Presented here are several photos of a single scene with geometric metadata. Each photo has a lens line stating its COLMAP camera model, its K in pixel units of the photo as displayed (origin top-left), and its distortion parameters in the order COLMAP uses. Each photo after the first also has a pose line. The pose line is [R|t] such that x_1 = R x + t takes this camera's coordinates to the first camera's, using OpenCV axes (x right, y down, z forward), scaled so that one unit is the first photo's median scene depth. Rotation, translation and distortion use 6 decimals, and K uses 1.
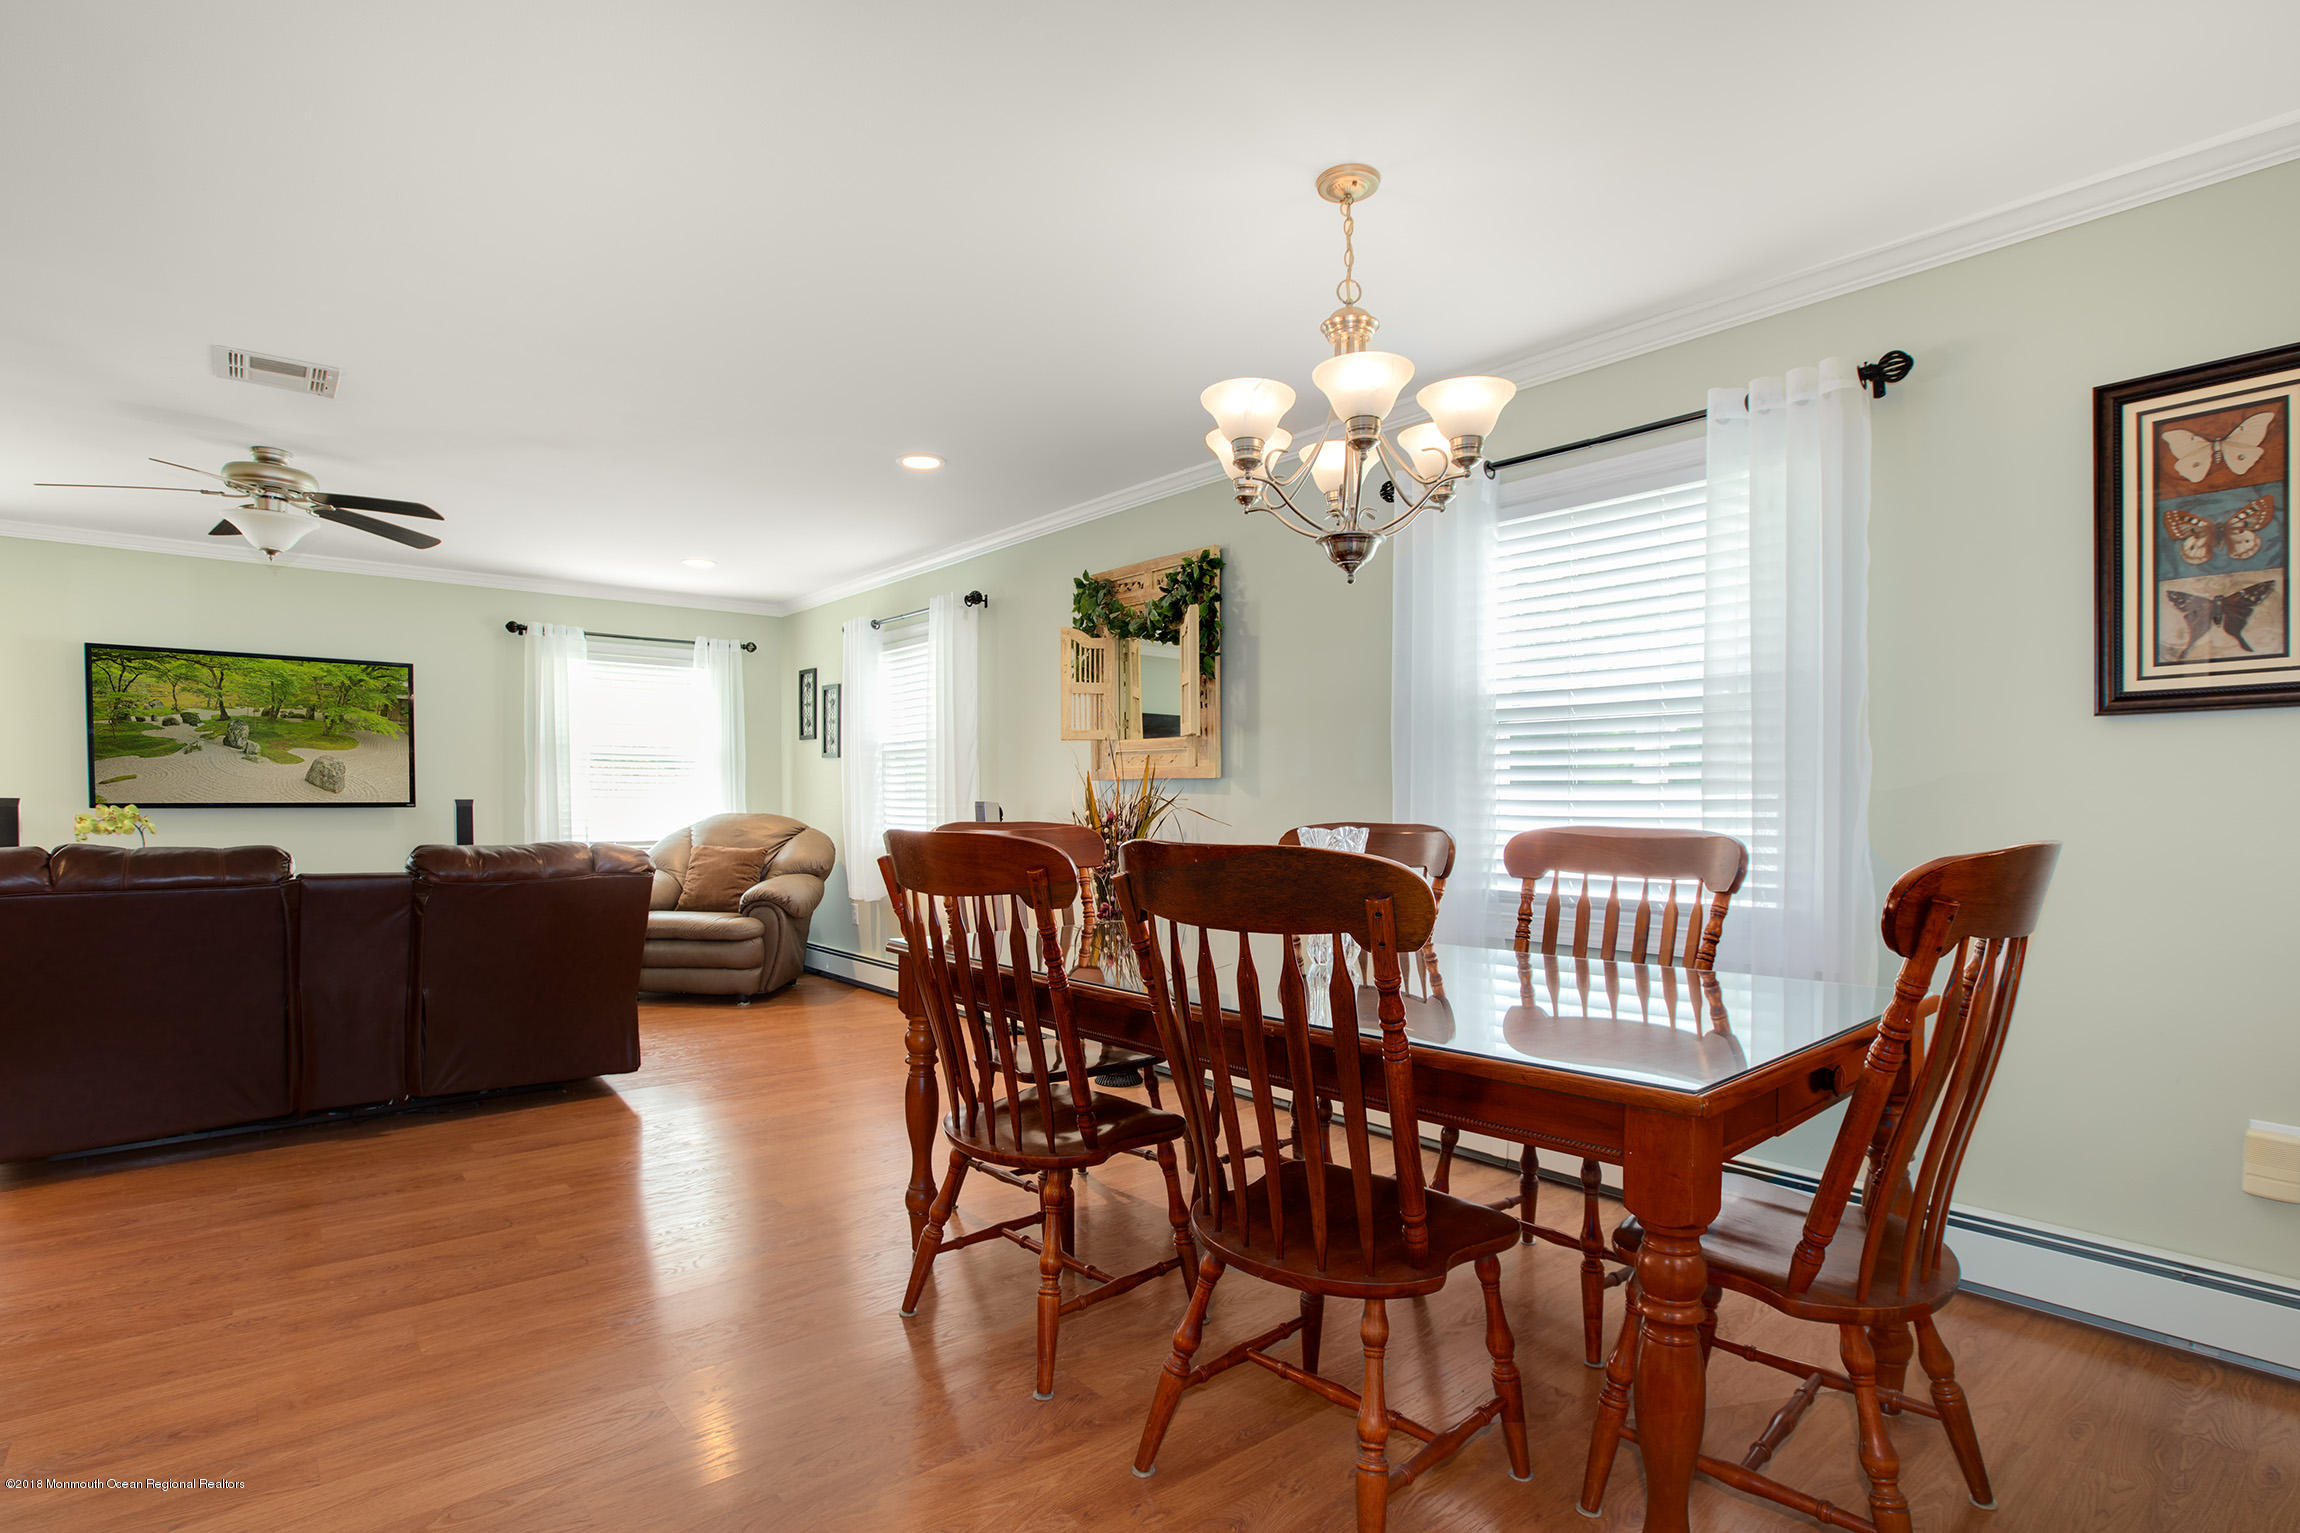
lens RADIAL K [[1073.7, 0, 1150.8], [0, 1073.7, 842.7], [0, 0, 1]] dist [-0.043641, 0.000259]
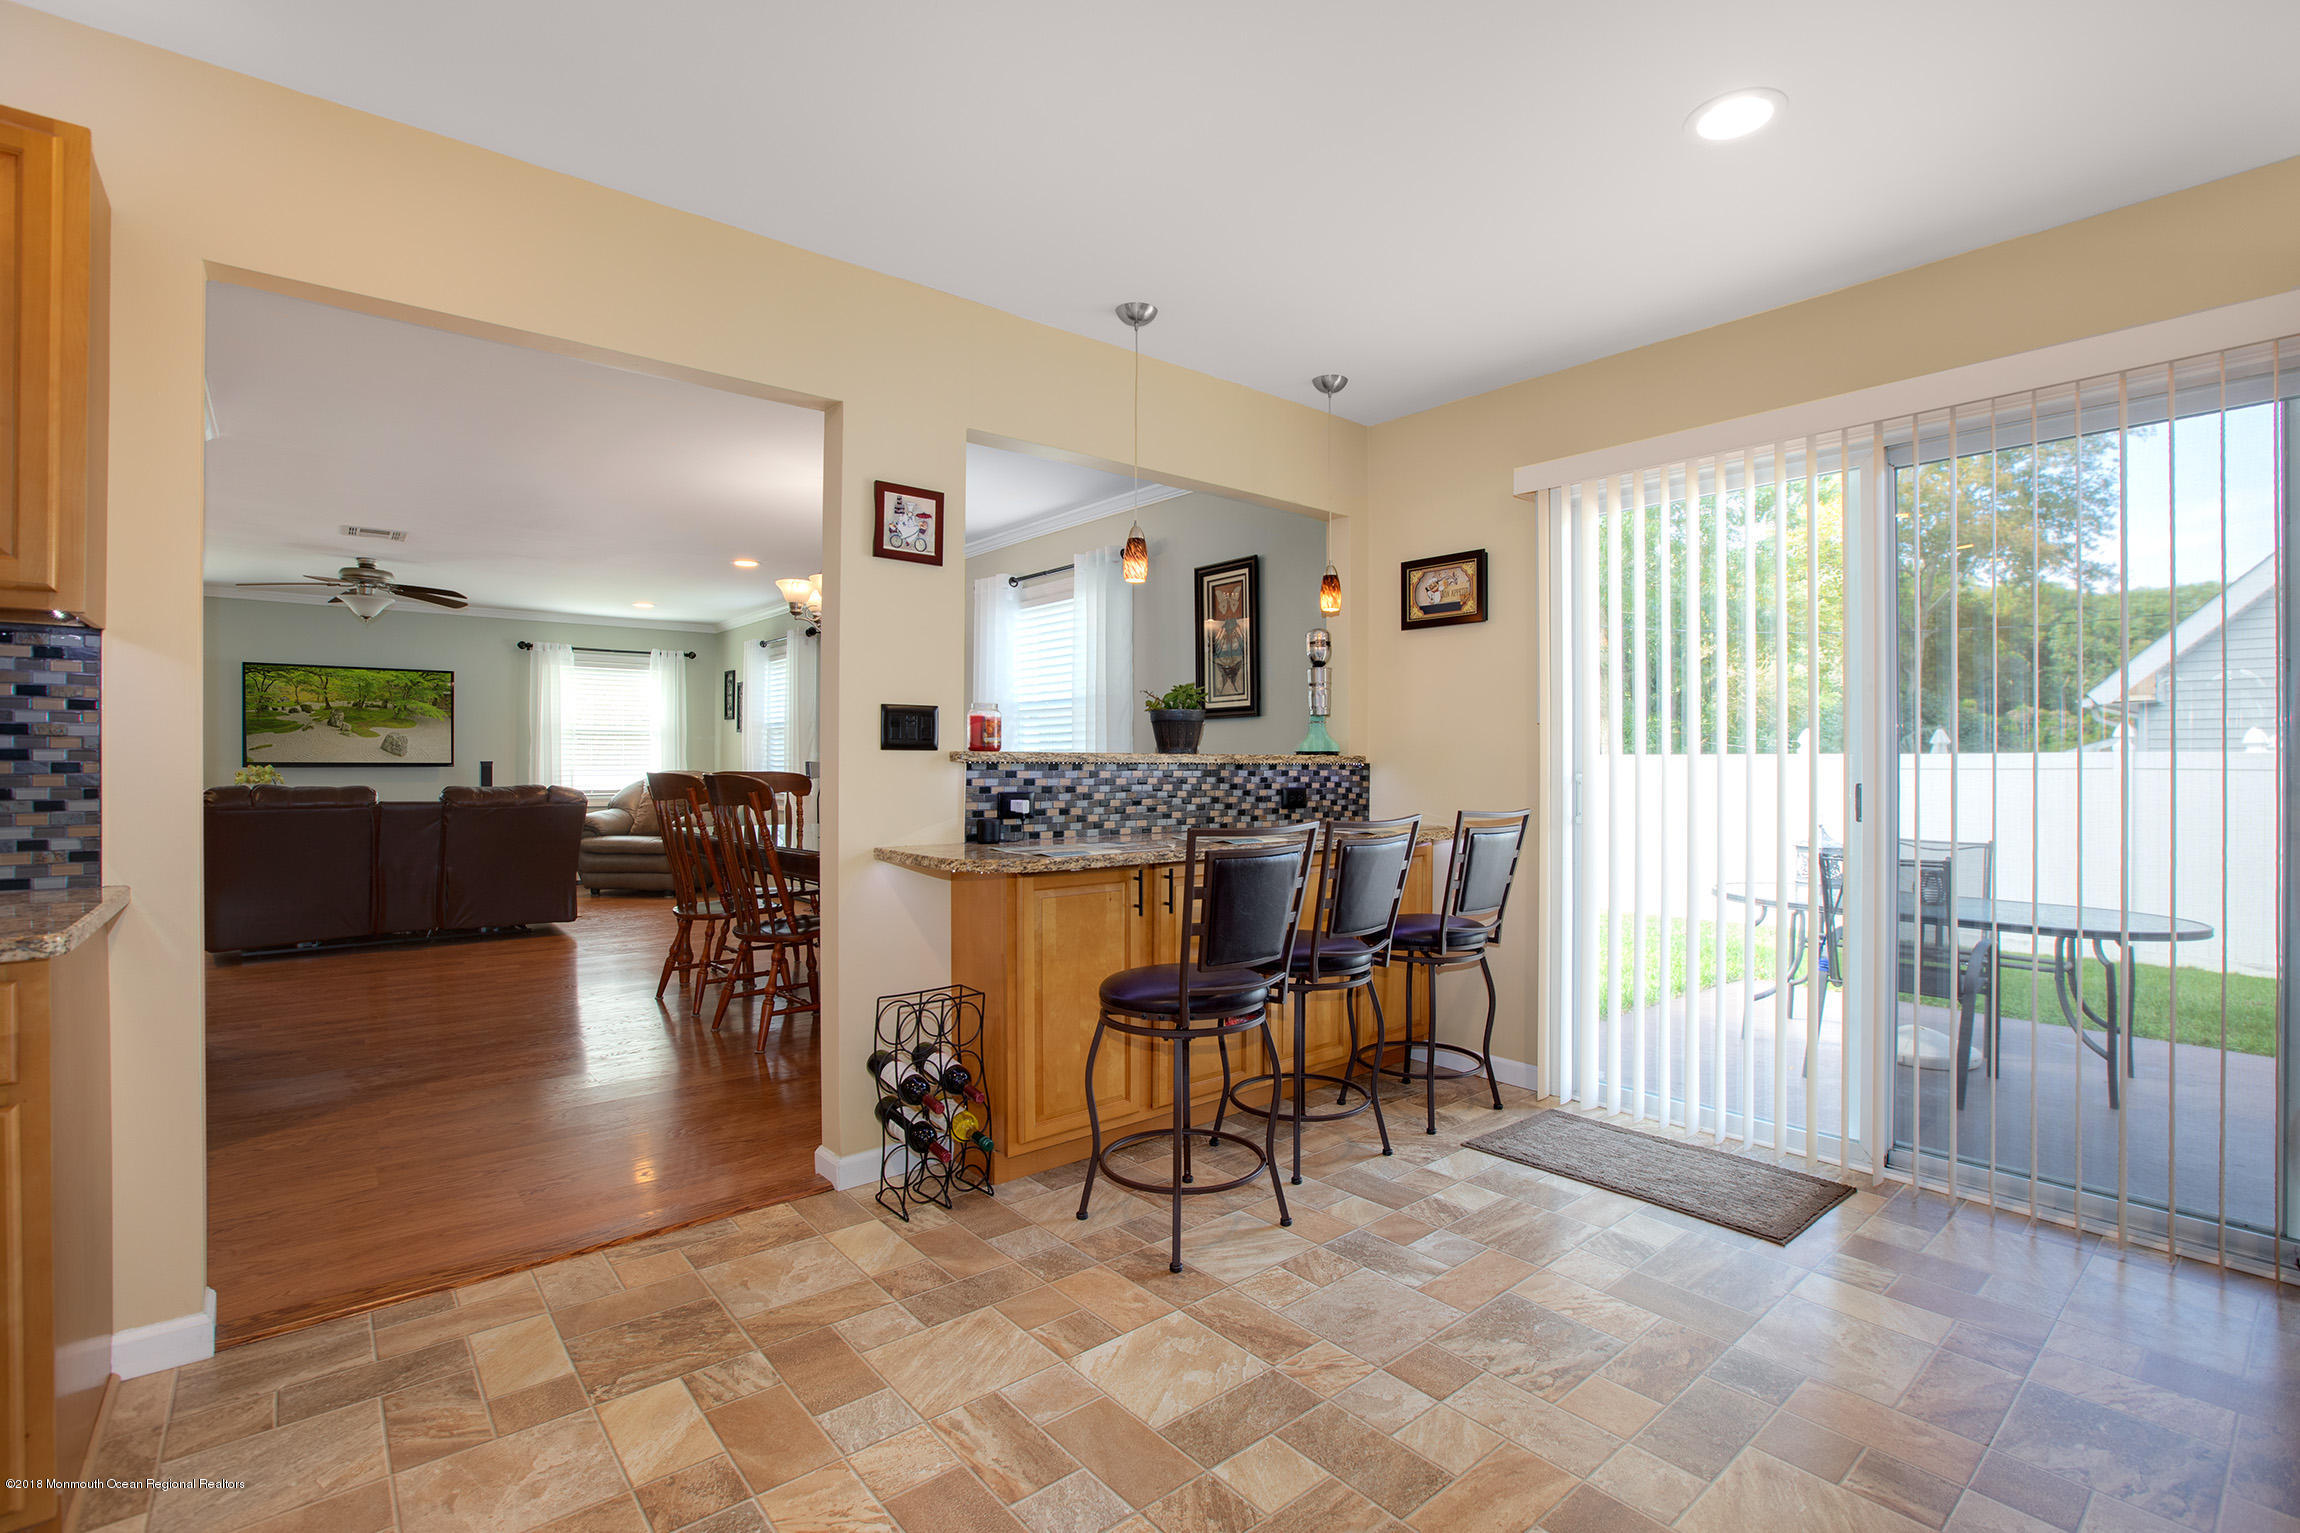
lens RADIAL K [[1034.8, 0, 1184.4], [0, 1034.8, 761.1], [0, 0, 1]] dist [-0.038448, -0.000091]
pose [[0.999998, -0.001782, 0.000176, 0.401168], [0.001788, 0.999158, -0.040986, 0.023504], [-0.000103, 0.040986, 0.999160, -0.522057]]
